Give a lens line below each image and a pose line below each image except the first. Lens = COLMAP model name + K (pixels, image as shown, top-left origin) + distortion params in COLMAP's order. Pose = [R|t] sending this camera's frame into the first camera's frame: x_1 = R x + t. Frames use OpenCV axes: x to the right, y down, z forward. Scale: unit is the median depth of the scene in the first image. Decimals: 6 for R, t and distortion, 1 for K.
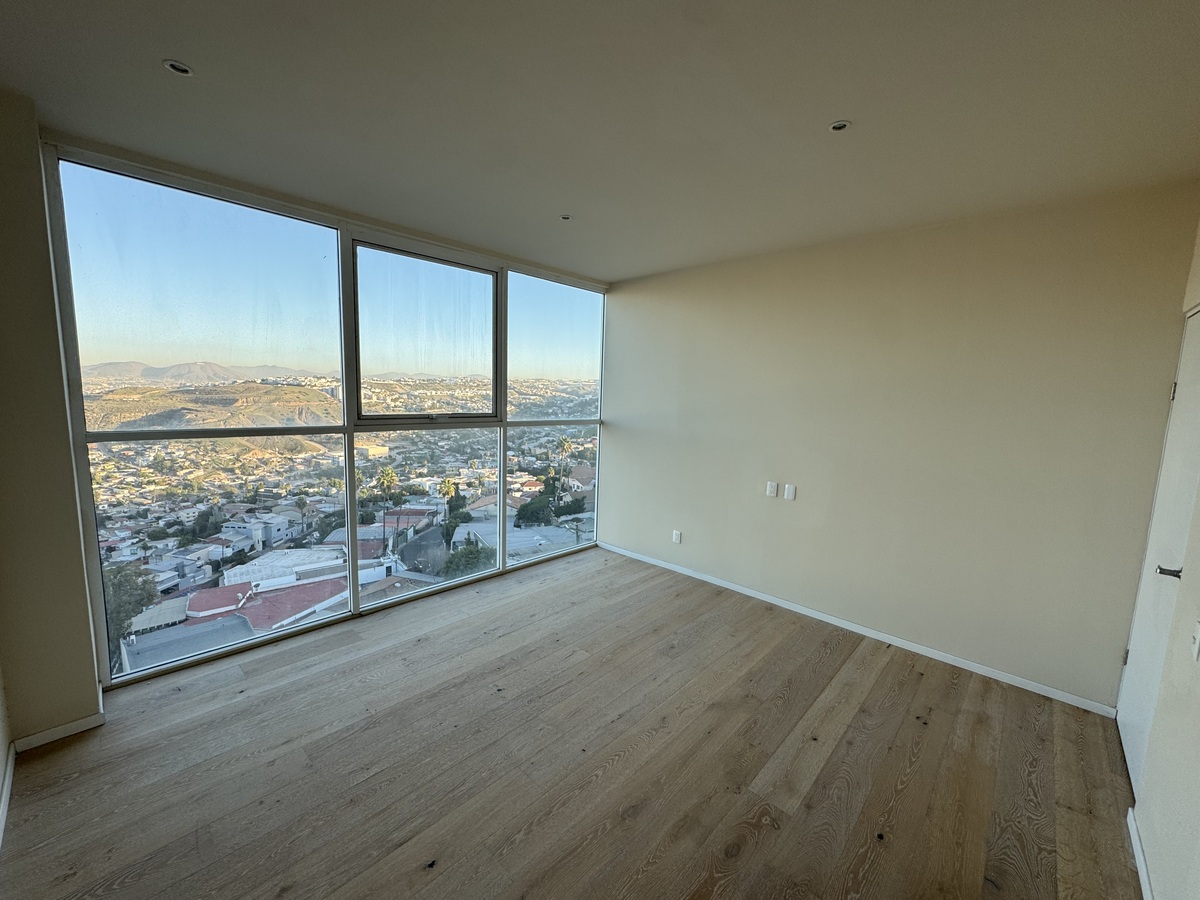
lens RADIAL K [[480.2, 0, 600.4], [0, 480.2, 449.7], [0, 0, 1]] dist [0.002017, -0.001133]
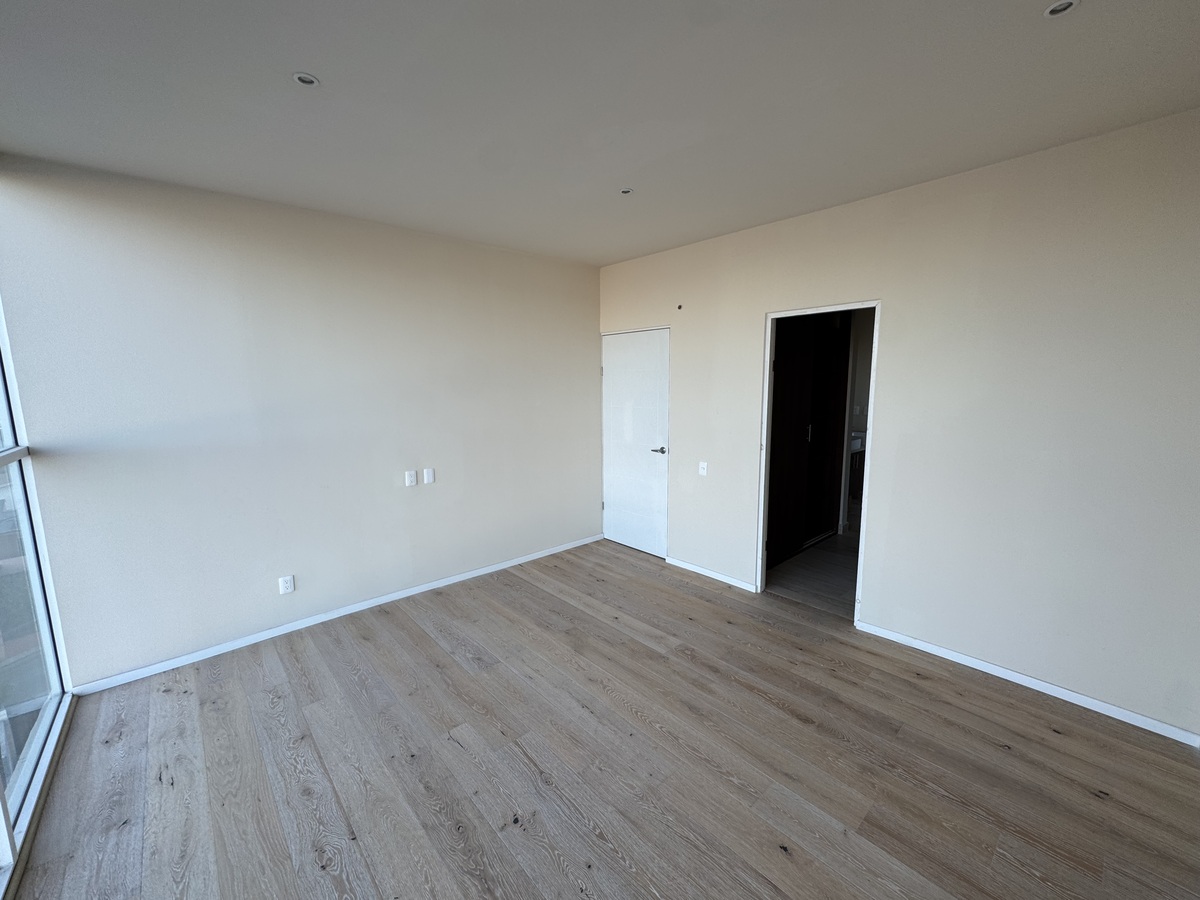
lens RADIAL K [[480.2, 0, 599.8], [0, 480.2, 453.0], [0, 0, 1]] dist [0.002017, -0.001133]
pose [[0.083608, -0.181484, 0.979833, -0.536921], [0.131150, 0.976727, 0.169718, -0.080092], [-0.987831, 0.114315, 0.105464, 0.515027]]
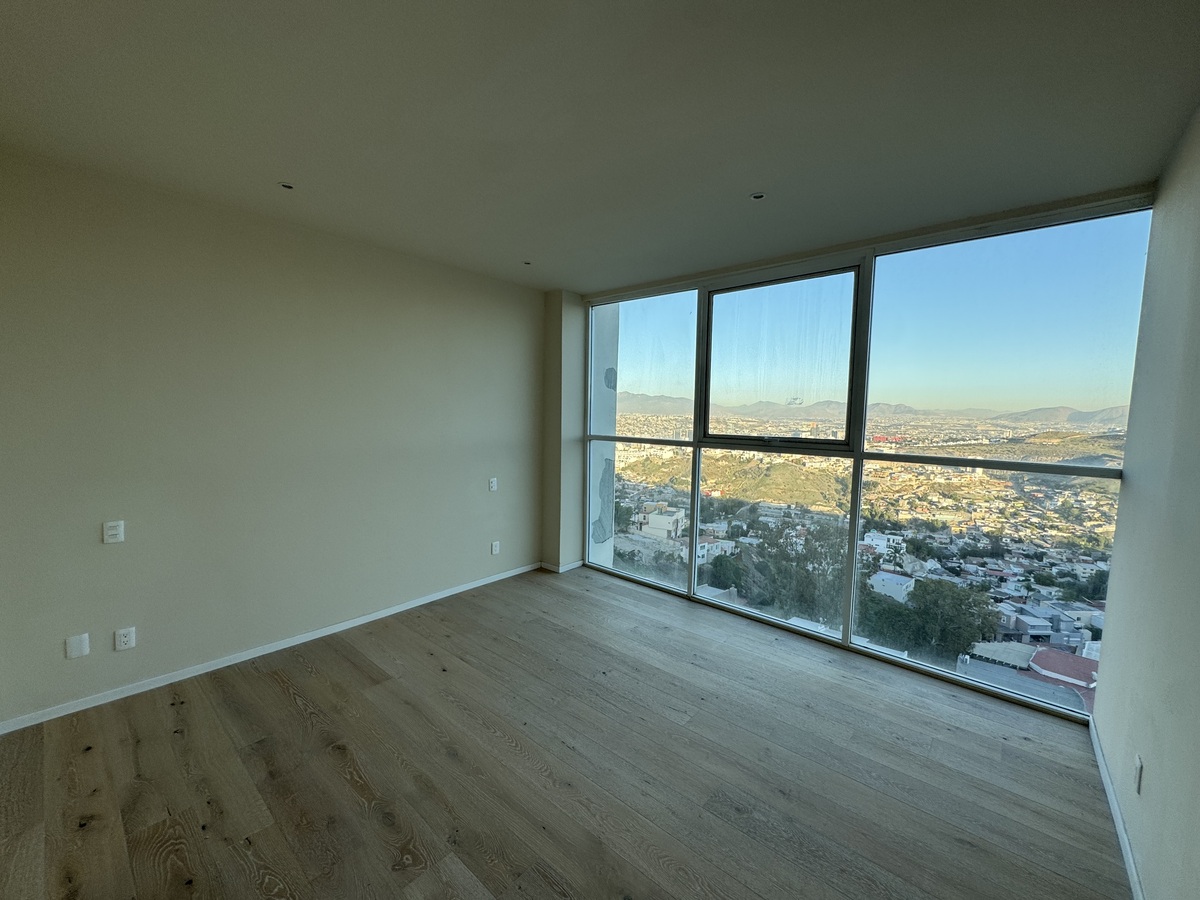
lens RADIAL K [[480.2, 0, 599.2], [0, 480.2, 445.5], [0, 0, 1]] dist [0.002017, -0.001133]
pose [[0.040092, 0.038331, -0.998460, 0.010281], [-0.138711, 0.989802, 0.032429, -0.000662], [0.989521, 0.137197, 0.045000, 0.010212]]
